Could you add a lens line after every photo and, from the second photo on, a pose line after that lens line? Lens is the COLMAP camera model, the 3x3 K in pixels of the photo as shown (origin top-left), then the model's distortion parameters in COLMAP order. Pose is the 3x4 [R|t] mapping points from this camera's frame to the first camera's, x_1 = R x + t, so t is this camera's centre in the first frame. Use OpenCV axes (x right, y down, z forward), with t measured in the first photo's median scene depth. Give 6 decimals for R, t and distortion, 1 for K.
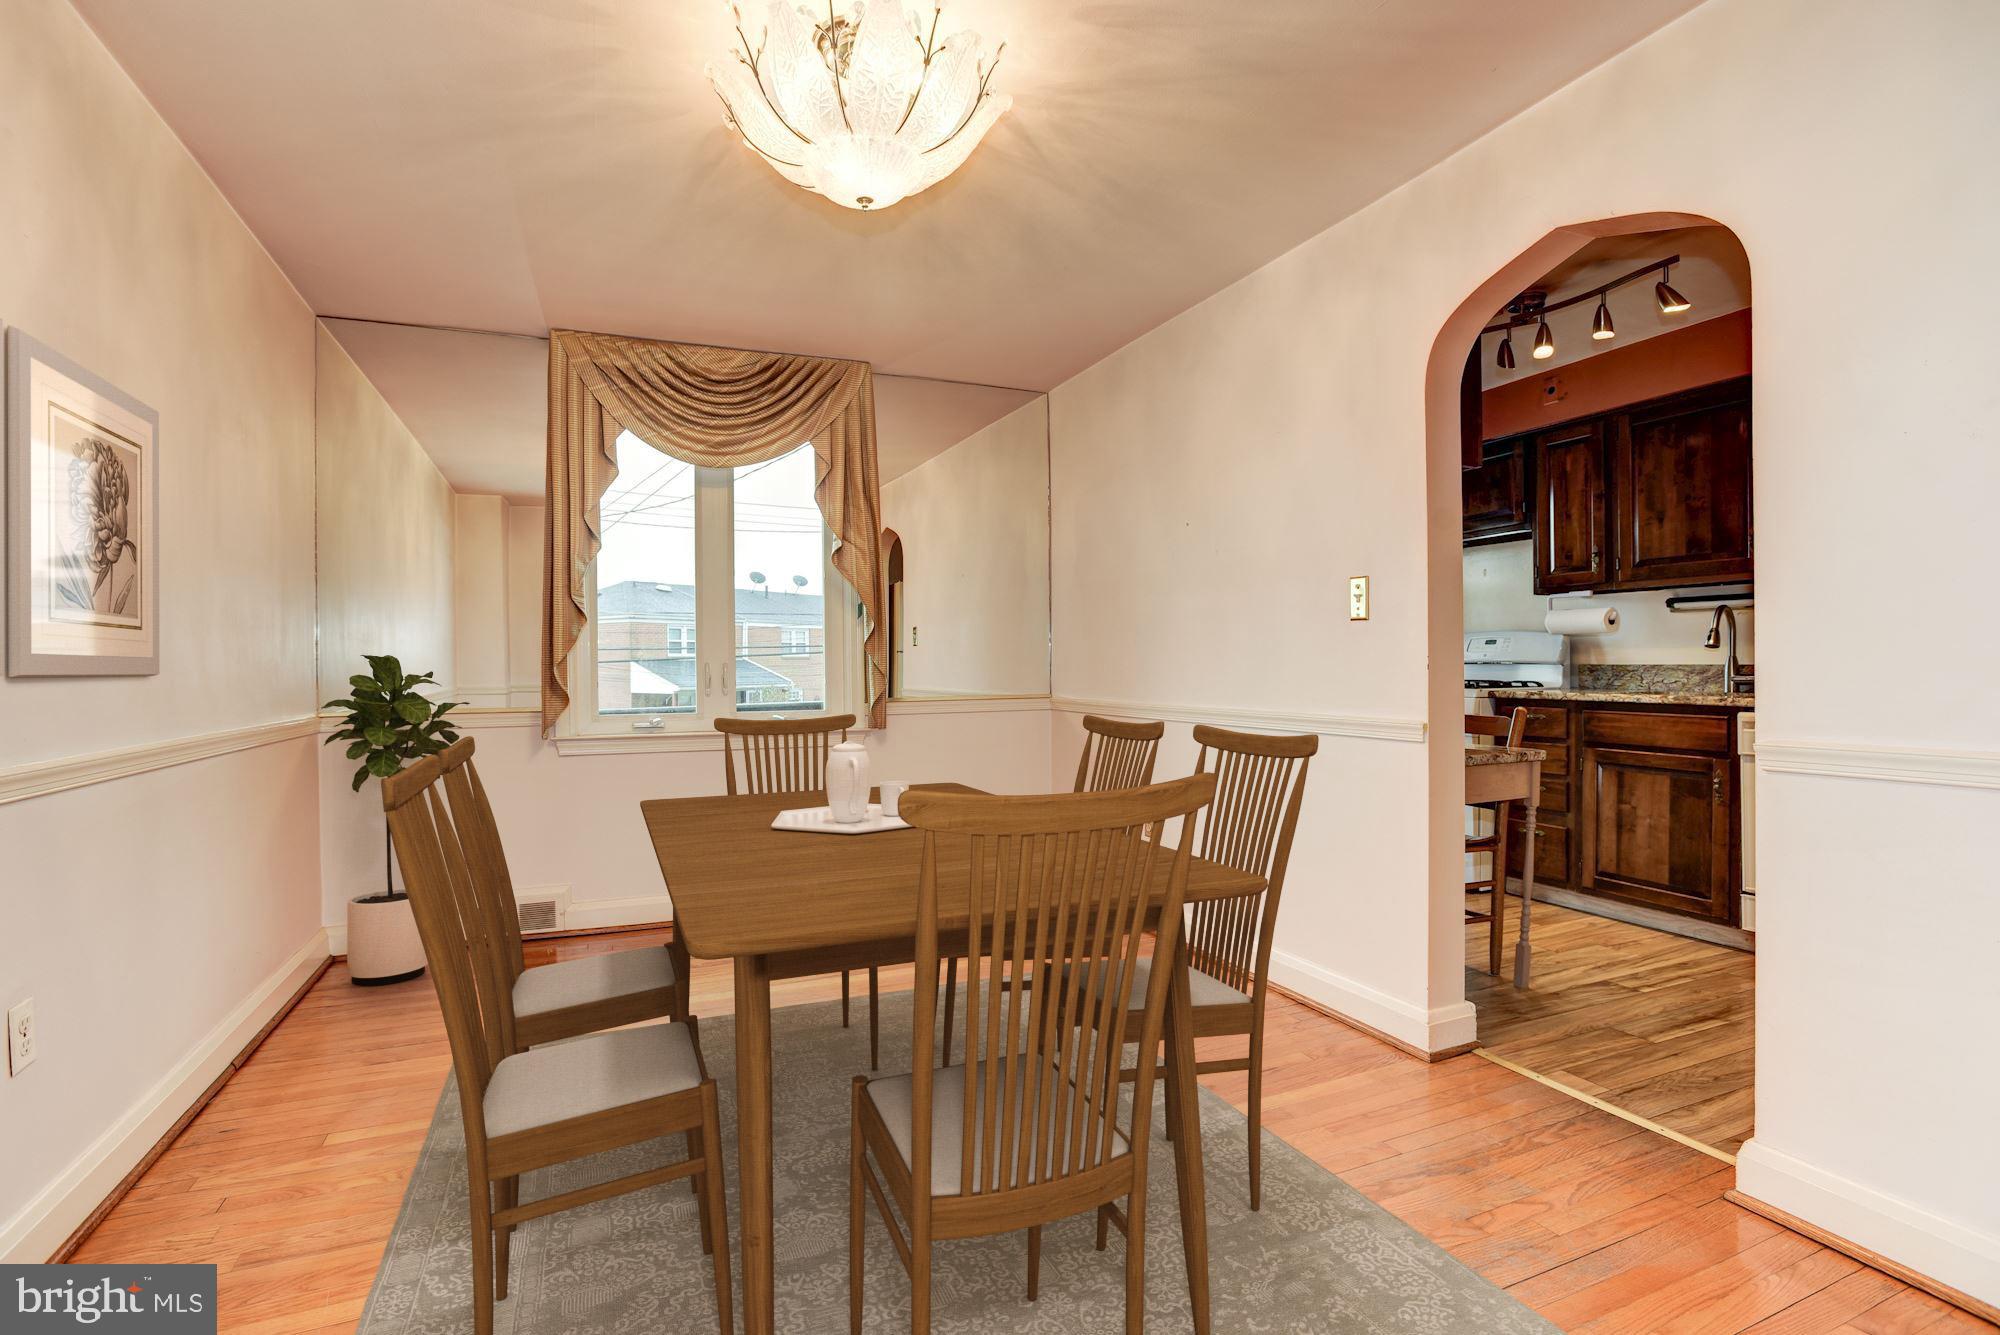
lens RADIAL K [[952.0, 0, 992.7], [0, 952.0, 672.3], [0, 0, 1]] dist [-0.059207, 0.028344]
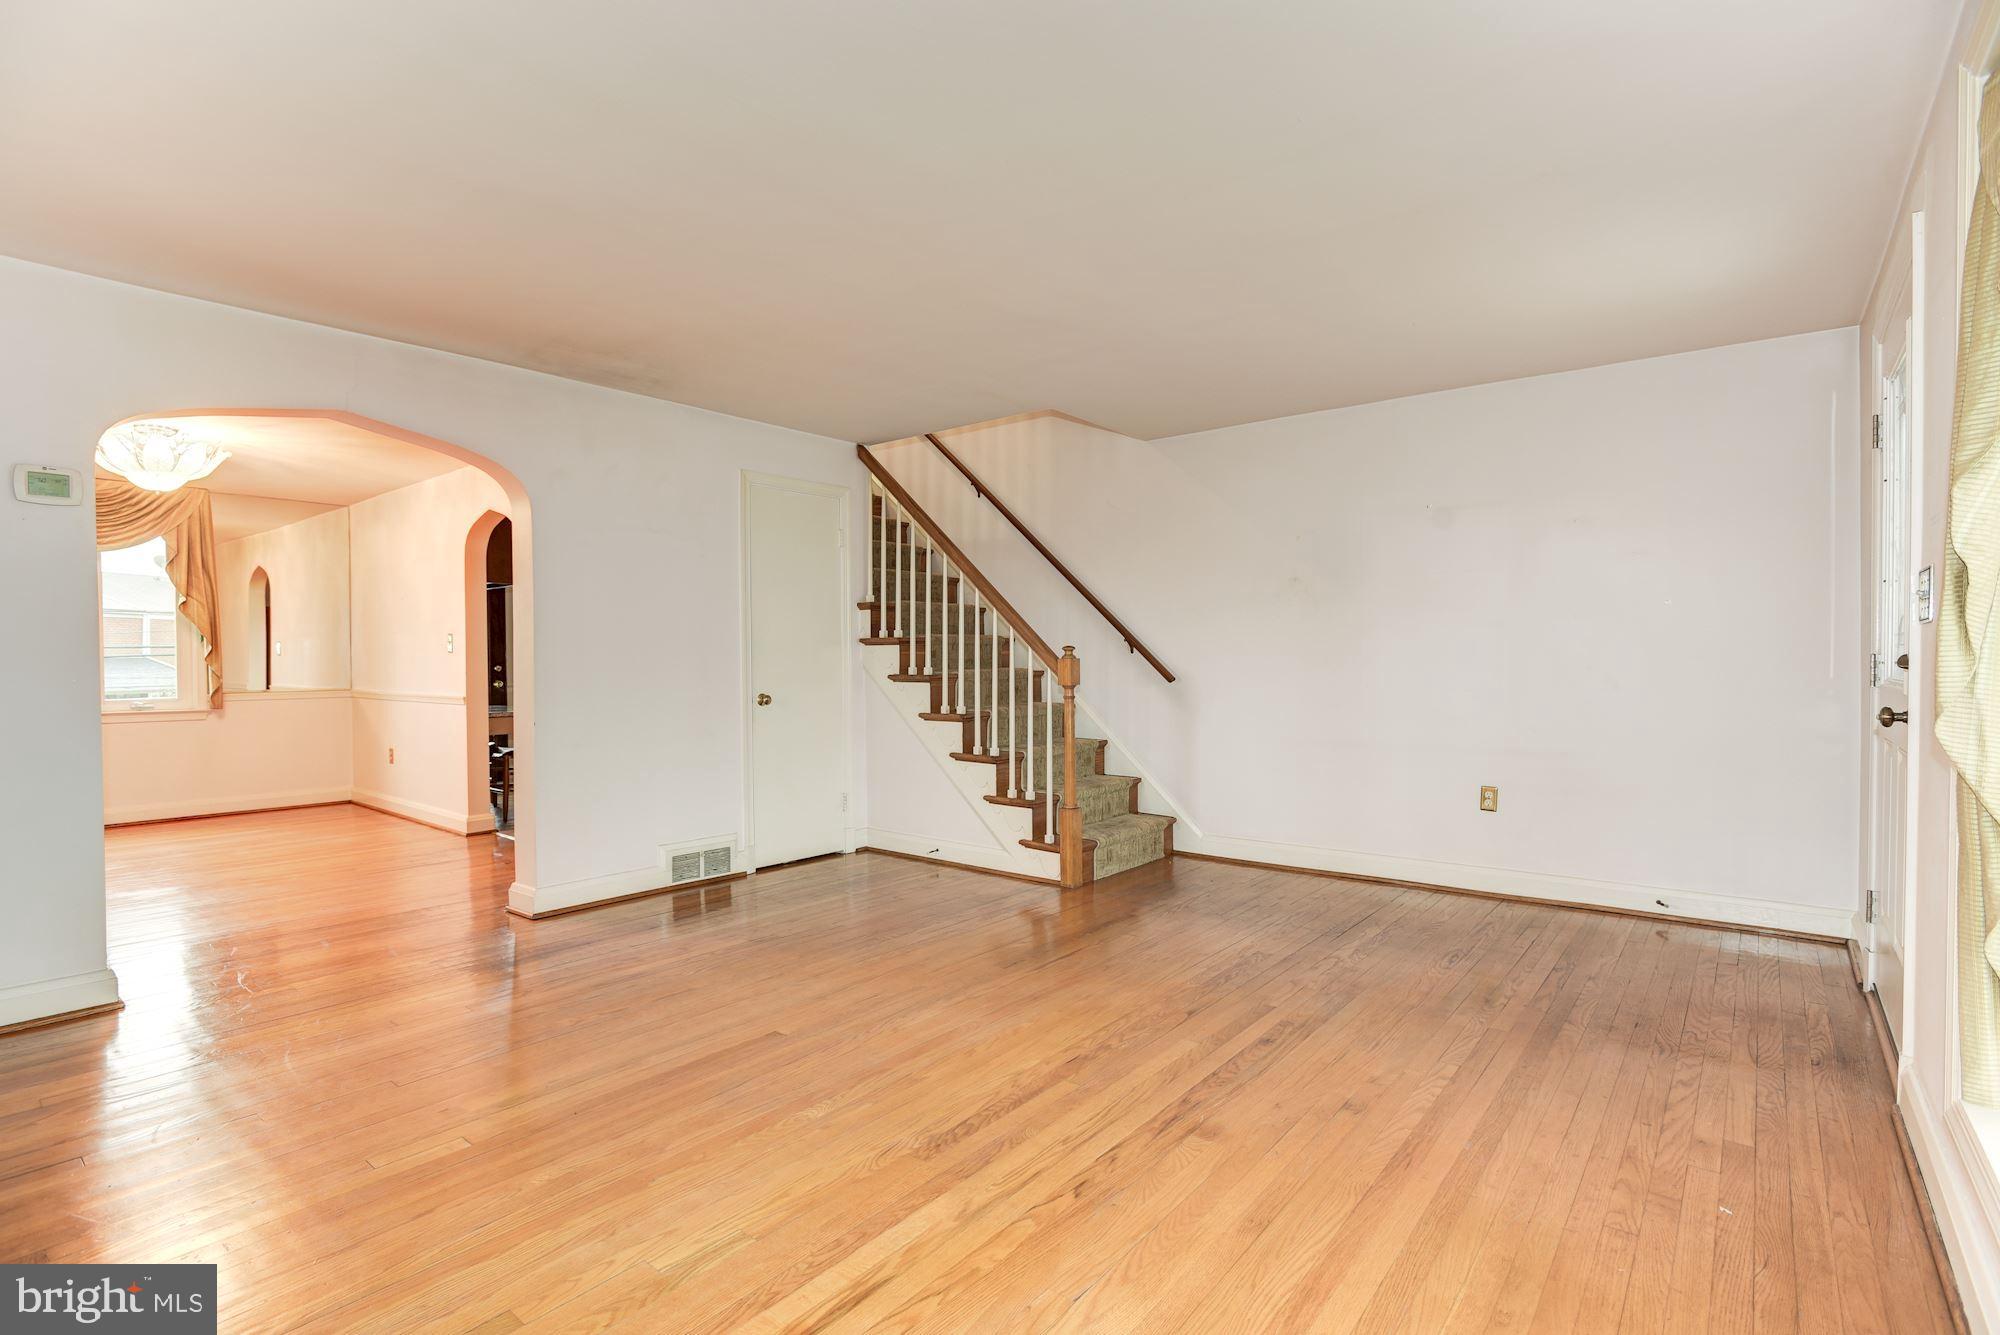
lens RADIAL K [[952.0, 0, 992.7], [0, 952.0, 672.3], [0, 0, 1]] dist [-0.059207, 0.028344]
pose [[0.884008, -0.002471, 0.467465, 0.374457], [0.000613, 0.999991, 0.004127, -0.012842], [-0.467471, -0.003362, 0.884002, -1.232833]]
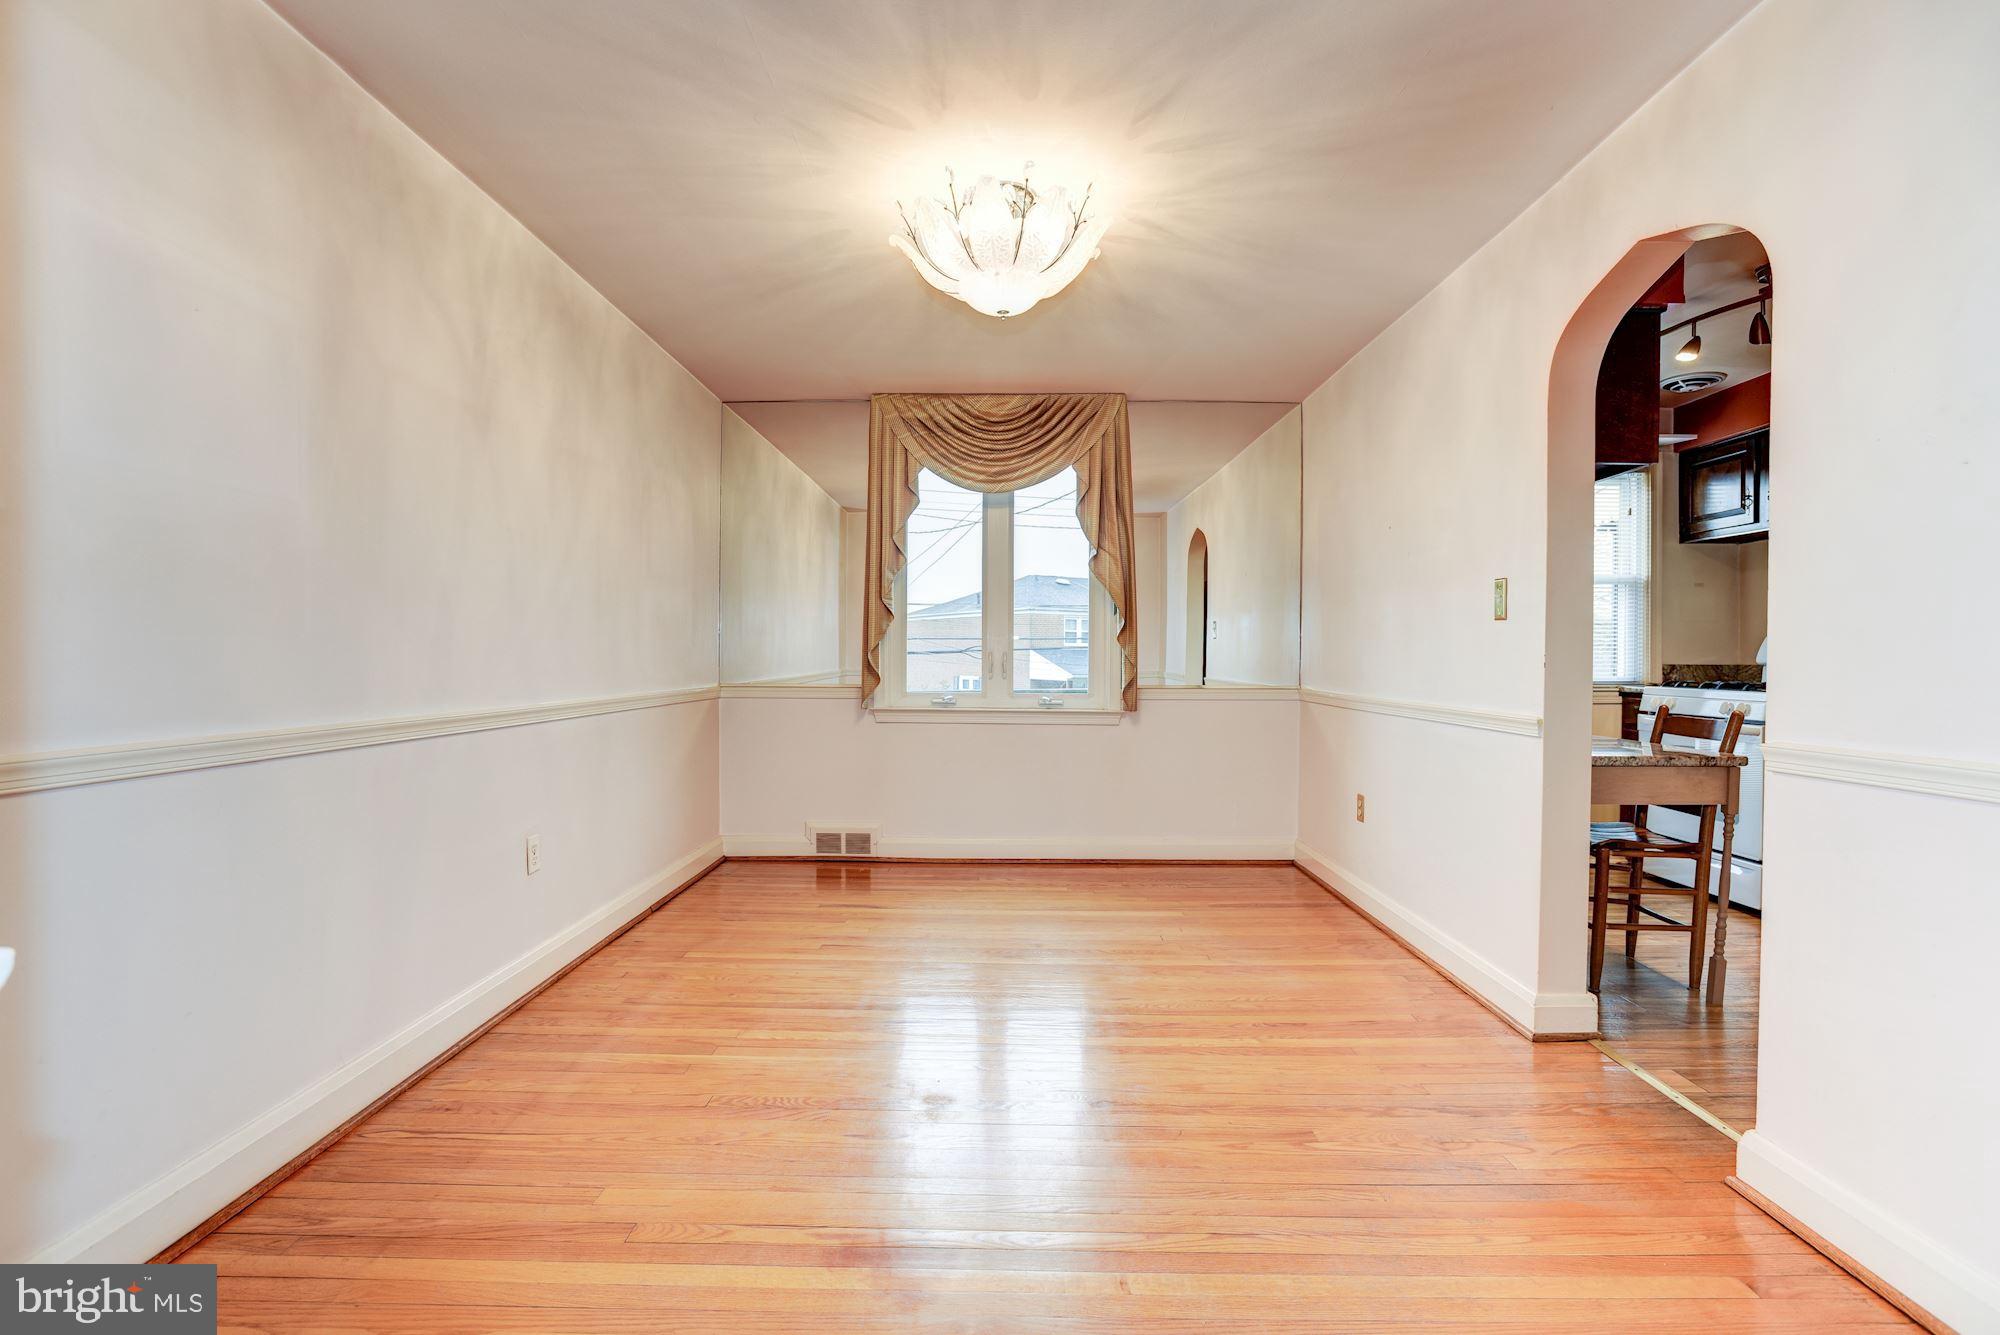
lens RADIAL K [[952.0, 0, 992.7], [0, 952.0, 672.3], [0, 0, 1]] dist [-0.059207, 0.028344]
pose [[0.913707, 0.022515, -0.405750, 0.226334], [-0.018574, 0.999734, 0.013650, -0.000325], [0.405950, -0.004935, 0.913882, -0.139218]]
